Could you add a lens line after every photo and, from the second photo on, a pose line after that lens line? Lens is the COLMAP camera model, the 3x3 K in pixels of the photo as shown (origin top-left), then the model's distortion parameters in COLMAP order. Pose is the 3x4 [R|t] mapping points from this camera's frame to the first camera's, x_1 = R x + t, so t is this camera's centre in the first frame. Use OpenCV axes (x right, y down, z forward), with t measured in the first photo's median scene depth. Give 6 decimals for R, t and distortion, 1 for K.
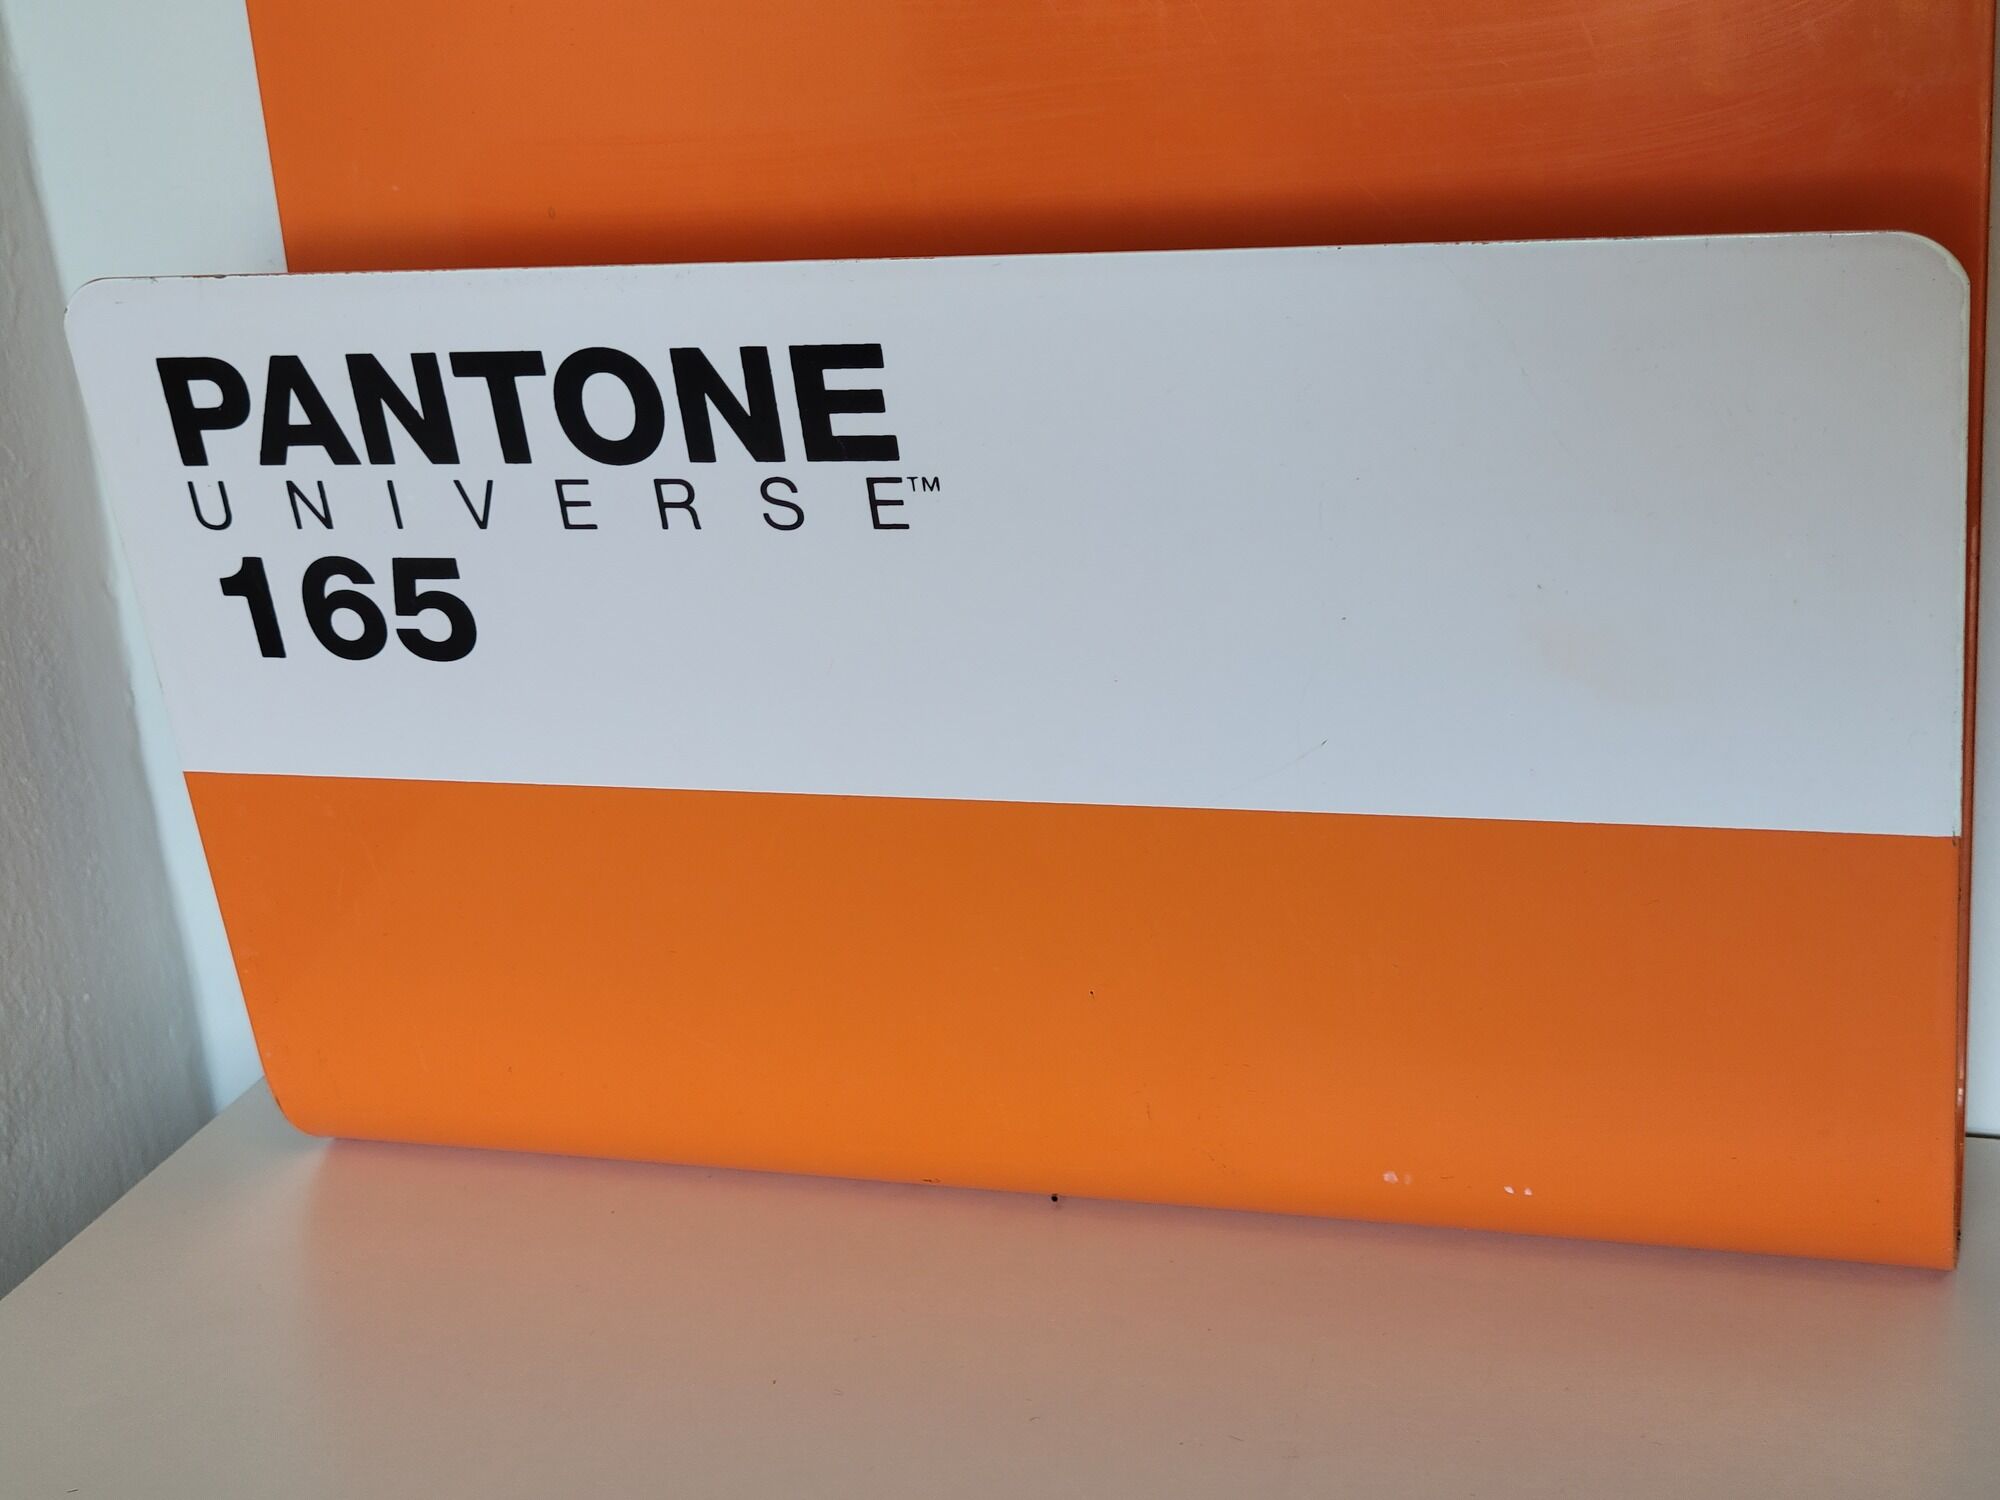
lens RADIAL K [[3005.8, 0, 997.1], [0, 3005.8, 771.6], [0, 0, 1]] dist [0.048286, 0.000000]
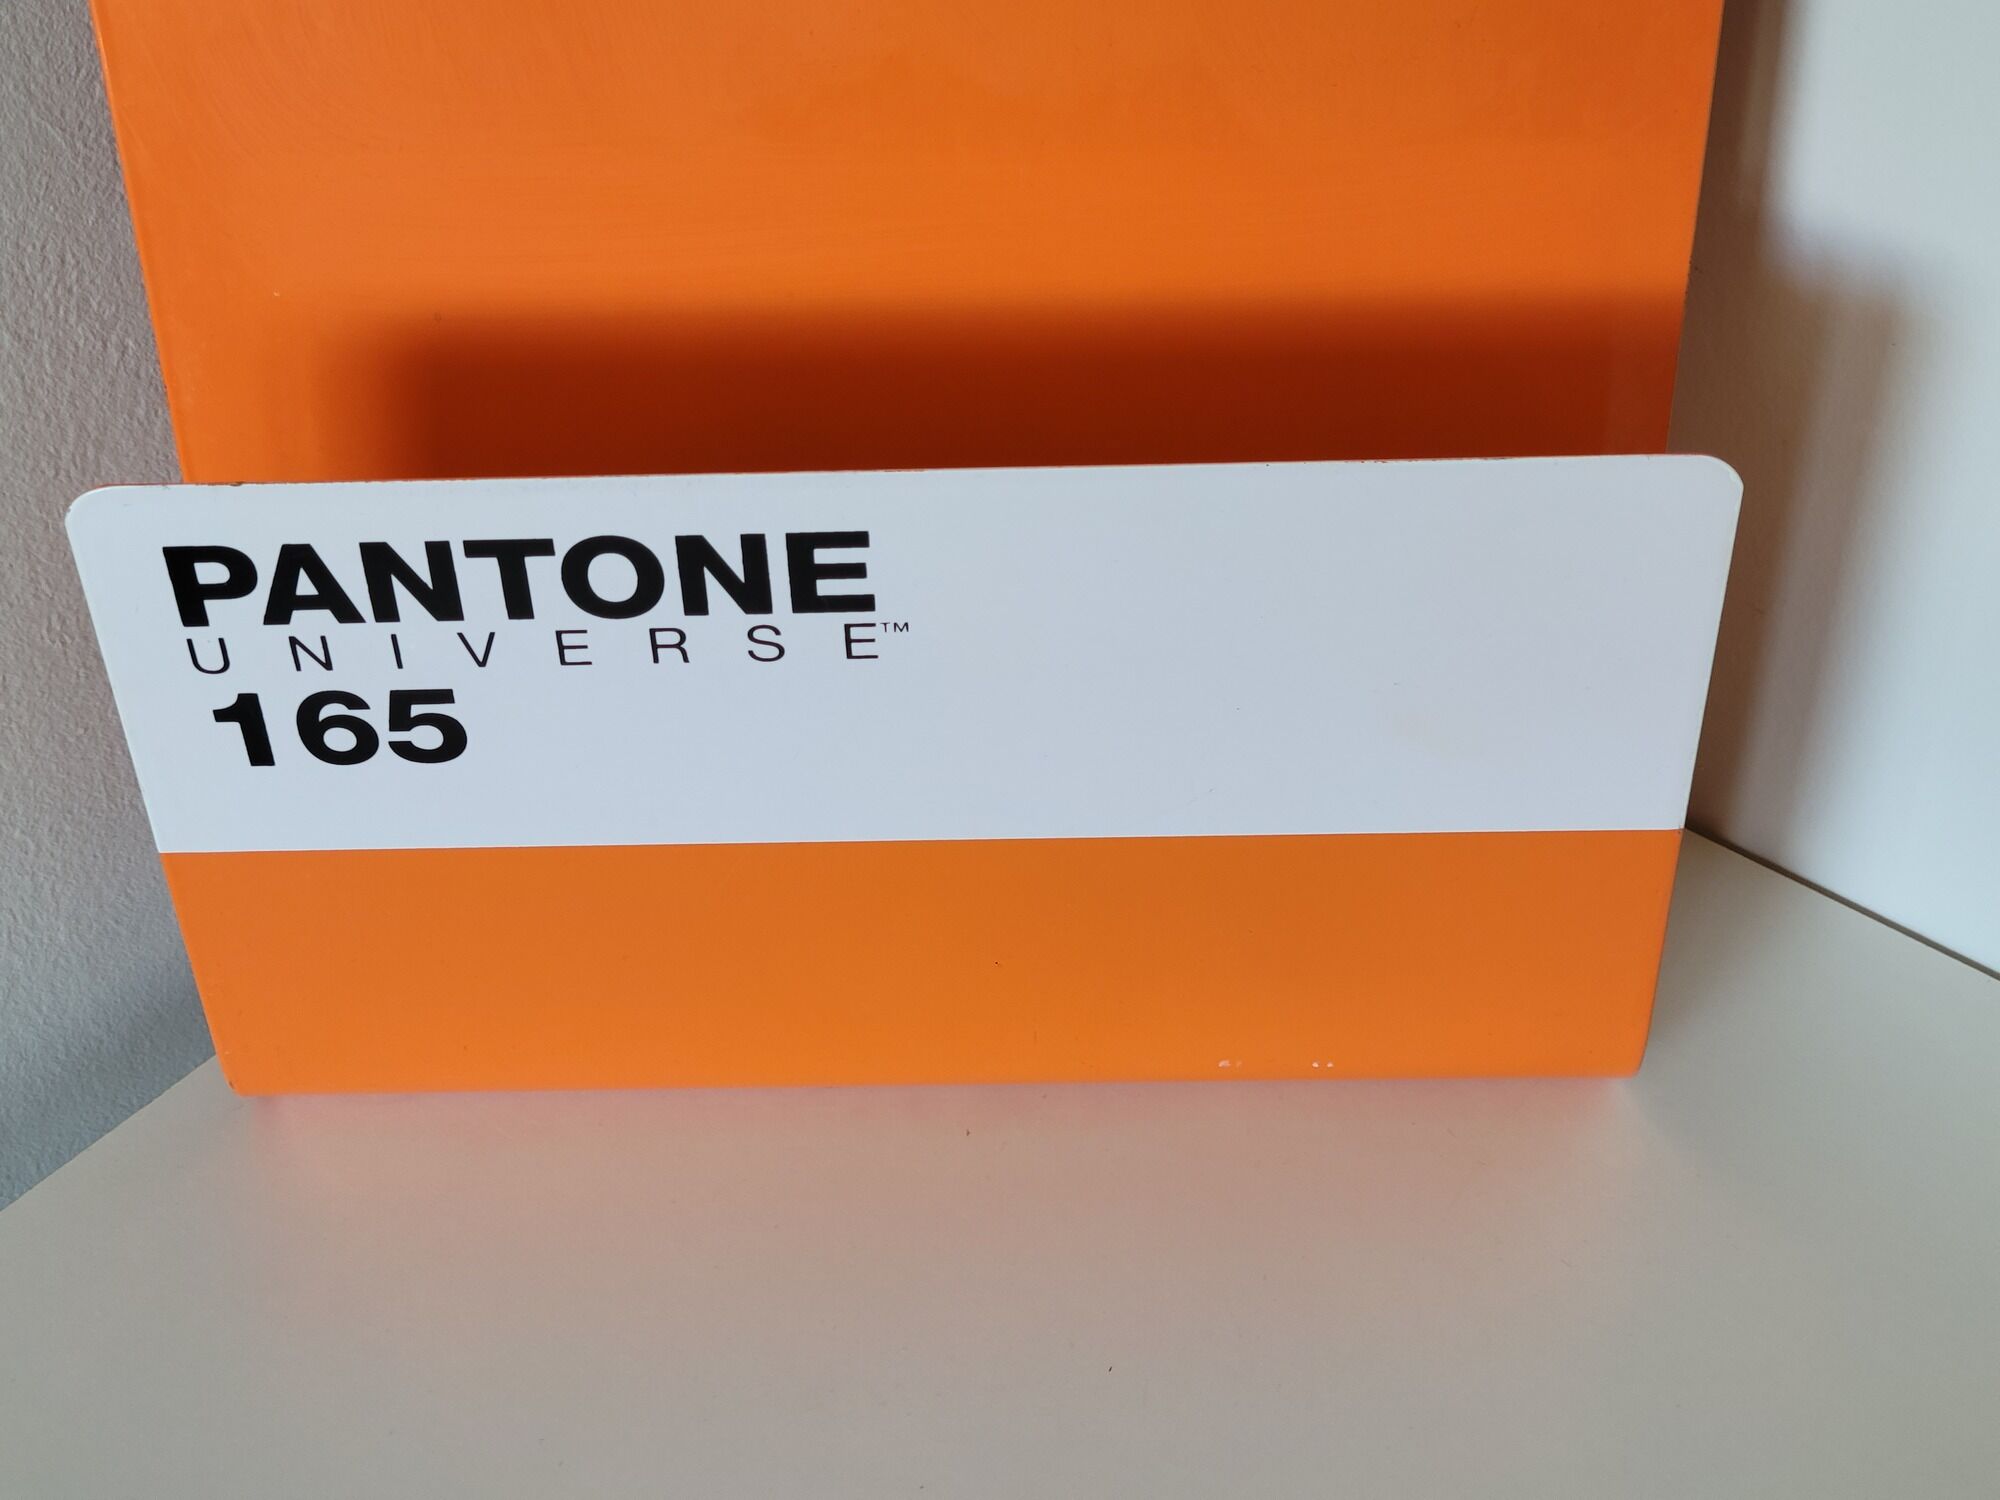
lens RADIAL K [[3005.8, 0, 996.5], [0, 3005.8, 750.0], [0, 0, 1]] dist [0.048286, 0.000000]
pose [[0.948172, -0.128115, 0.290785, -0.324955], [0.047095, 0.961671, 0.270131, -0.353258], [-0.314247, -0.242436, 0.917864, -0.118255]]
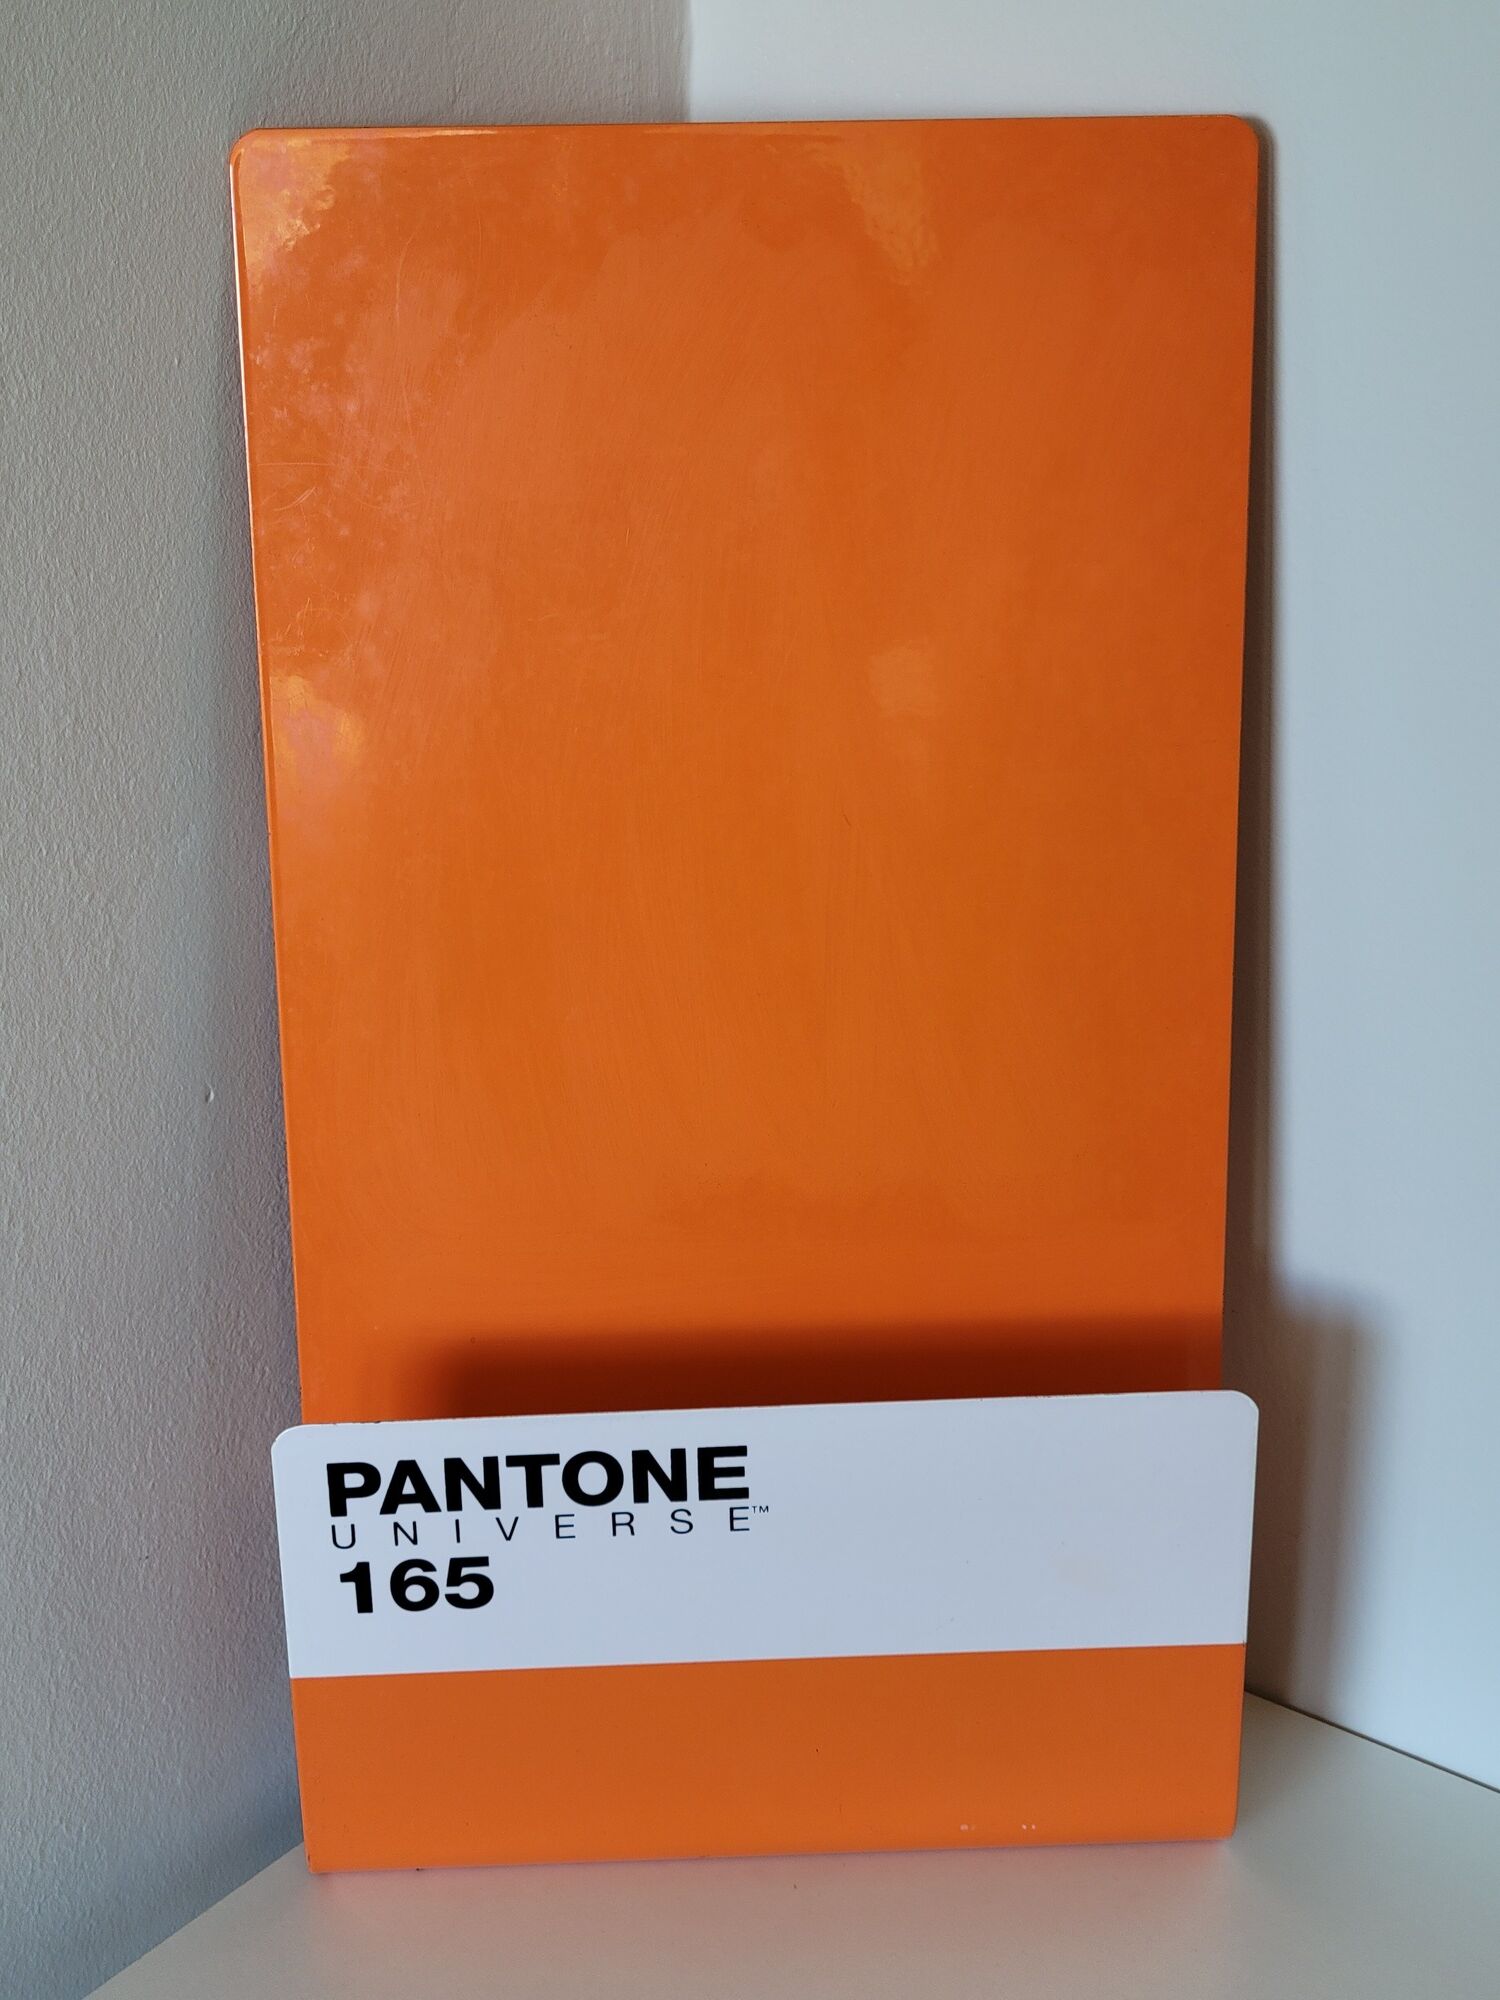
lens RADIAL K [[3005.8, 0, 756.4], [0, 3005.8, 989.6], [0, 0, 1]] dist [0.048286, 0.000000]
pose [[0.934842, -0.034655, 0.353369, -0.683954], [0.061951, 0.995880, -0.066226, -0.291605], [-0.349618, 0.083802, 0.933137, -0.841036]]
